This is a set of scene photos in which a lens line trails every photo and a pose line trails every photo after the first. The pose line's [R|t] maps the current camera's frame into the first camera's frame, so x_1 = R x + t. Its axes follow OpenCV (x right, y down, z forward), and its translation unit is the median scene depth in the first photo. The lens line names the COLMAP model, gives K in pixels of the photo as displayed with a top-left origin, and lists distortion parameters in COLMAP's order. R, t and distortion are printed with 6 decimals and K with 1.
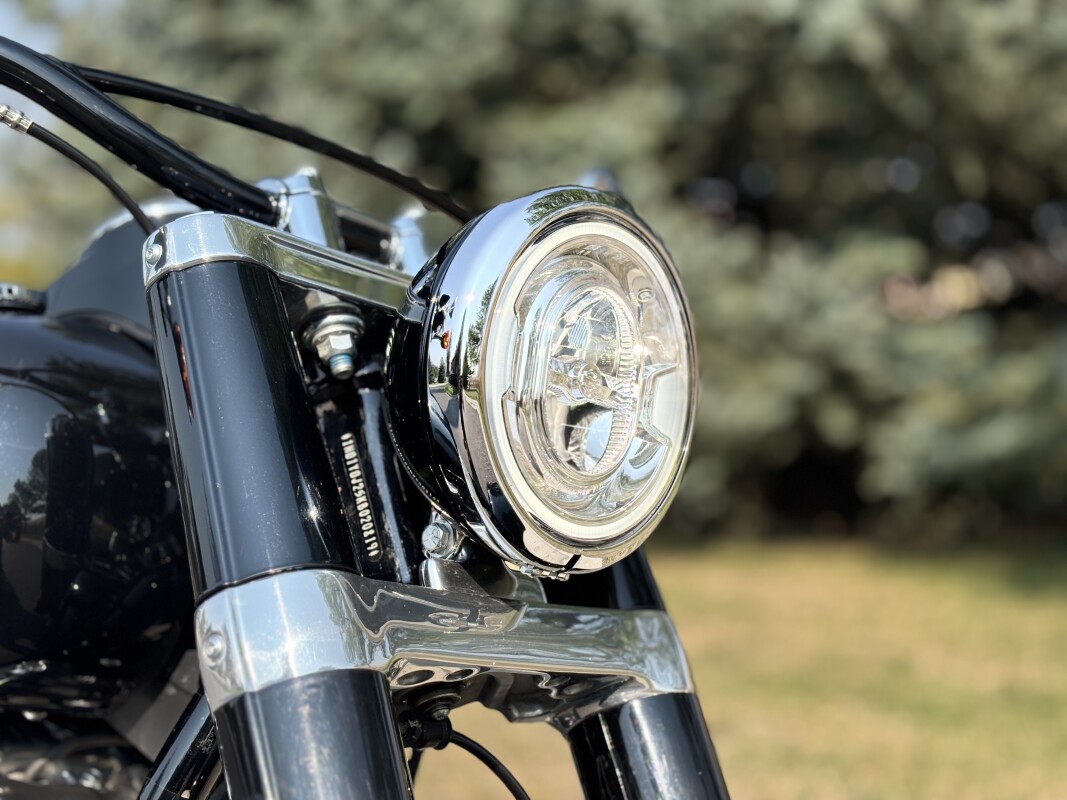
lens RADIAL K [[1629.6, 0, 533.5], [0, 1629.6, 400.0], [0, 0, 1]] dist [0.001662, -0.044091]
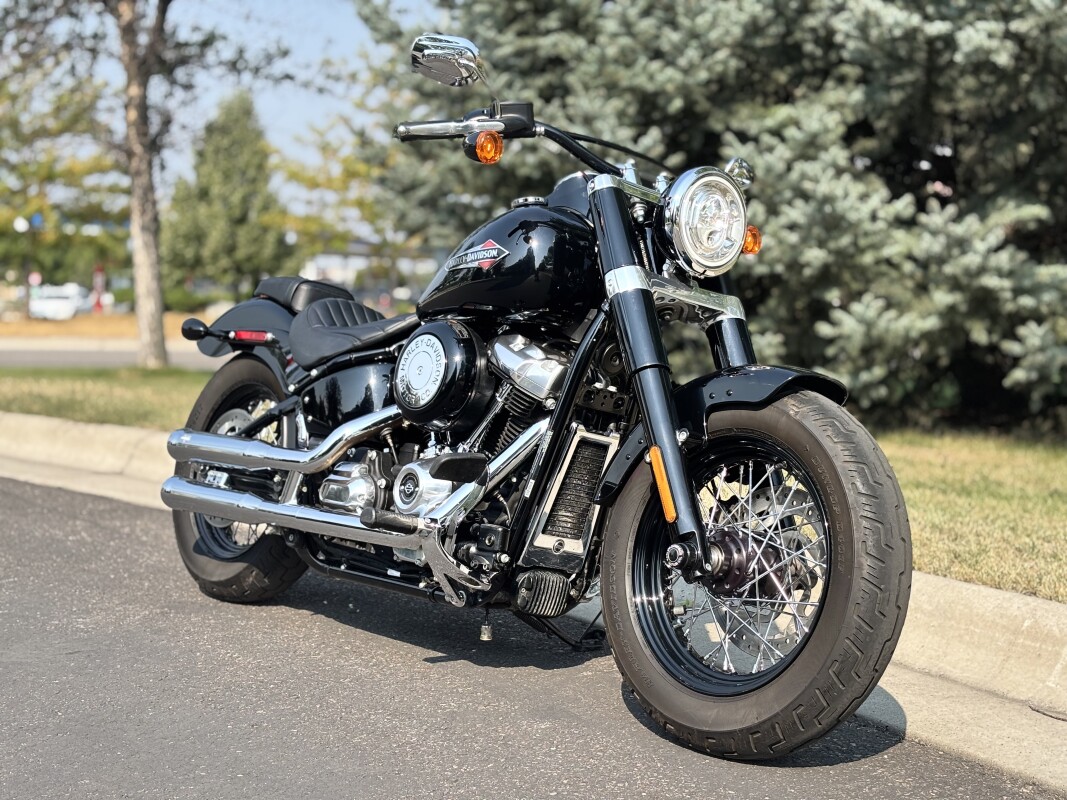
lens RADIAL K [[1629.6, 0, 533.5], [0, 1629.6, 400.0], [0, 0, 1]] dist [0.001662, -0.044091]
pose [[0.987838, 0.017143, -0.154538, 0.190860], [-0.014285, 0.999706, 0.019583, 0.288439], [0.154828, -0.017137, 0.987793, -2.366106]]
